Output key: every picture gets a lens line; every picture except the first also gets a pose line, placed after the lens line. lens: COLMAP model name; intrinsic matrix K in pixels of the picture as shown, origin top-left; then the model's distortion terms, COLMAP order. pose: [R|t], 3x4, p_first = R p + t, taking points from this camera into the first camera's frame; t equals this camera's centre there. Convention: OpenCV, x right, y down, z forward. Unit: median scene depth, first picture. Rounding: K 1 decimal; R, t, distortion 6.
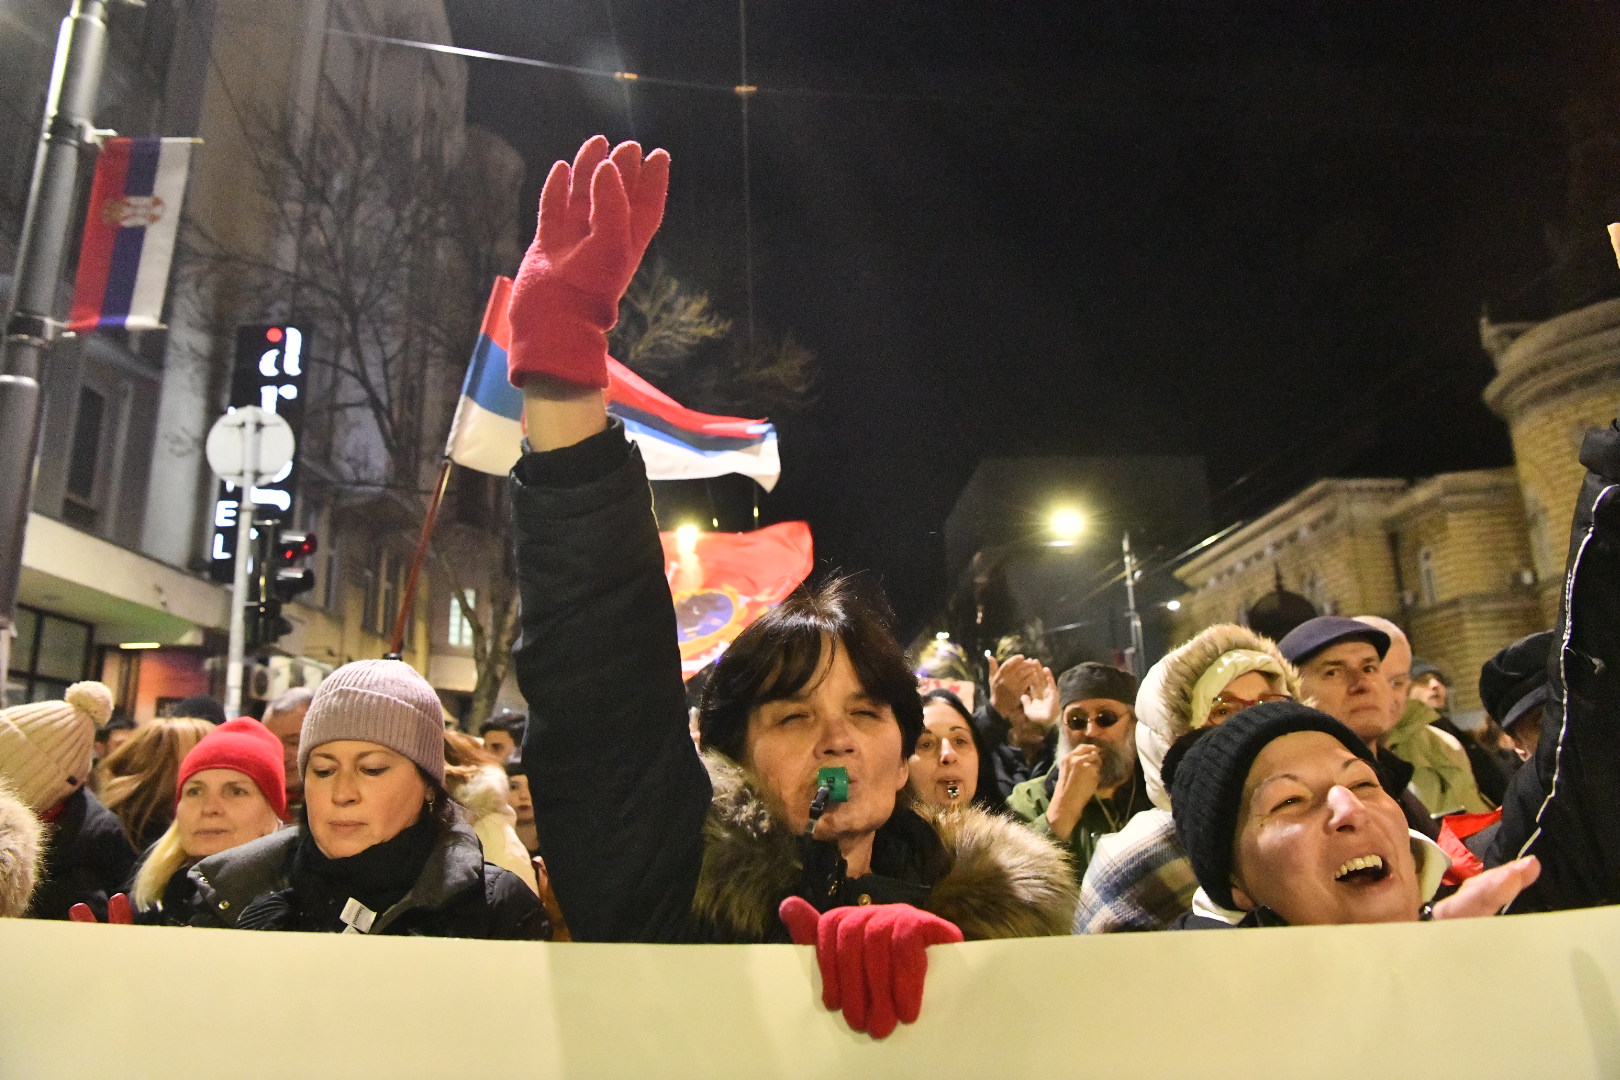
lens RADIAL K [[1111.6, 0, 810.0], [0, 1111.6, 540.0], [0, 0, 1]] dist [-0.088343, 0.047384]
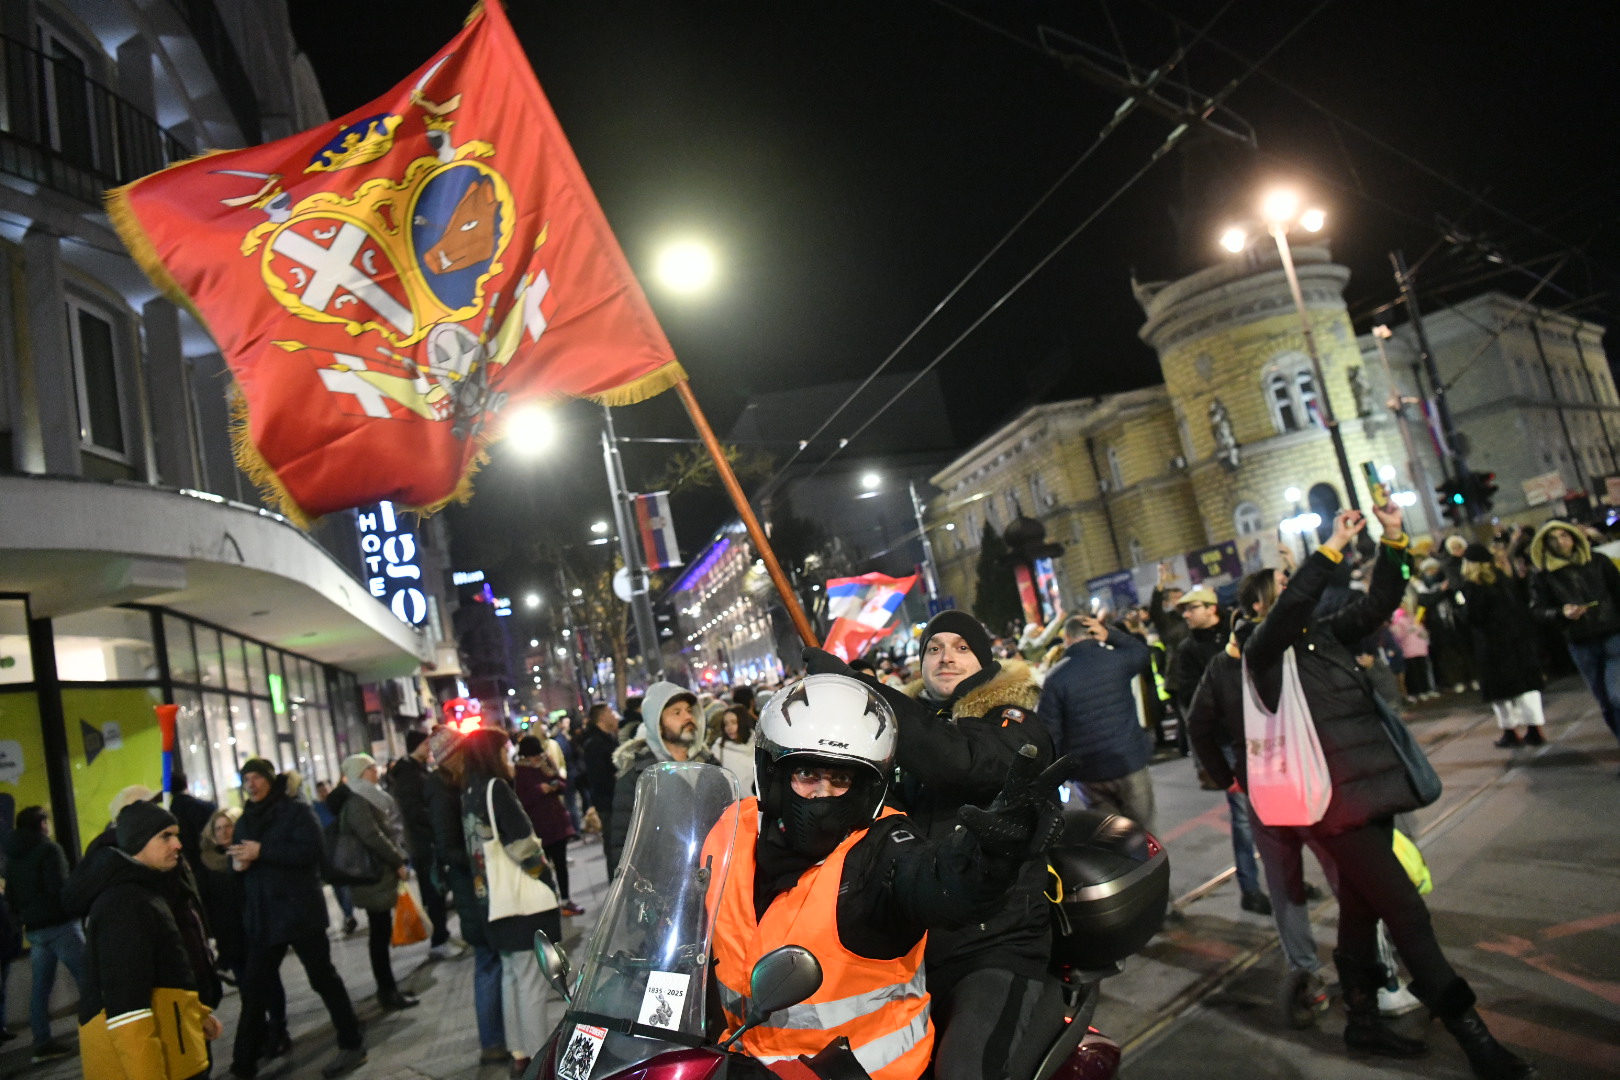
lens RADIAL K [[1115.9, 0, 810.0], [0, 1115.9, 540.0], [0, 0, 1]] dist [0.001084, 0.000131]
pose [[0.963068, -0.155432, 0.219864, -0.134812], [0.135832, 0.985497, 0.101711, -0.076634], [-0.232485, -0.068090, 0.970214, -0.301469]]
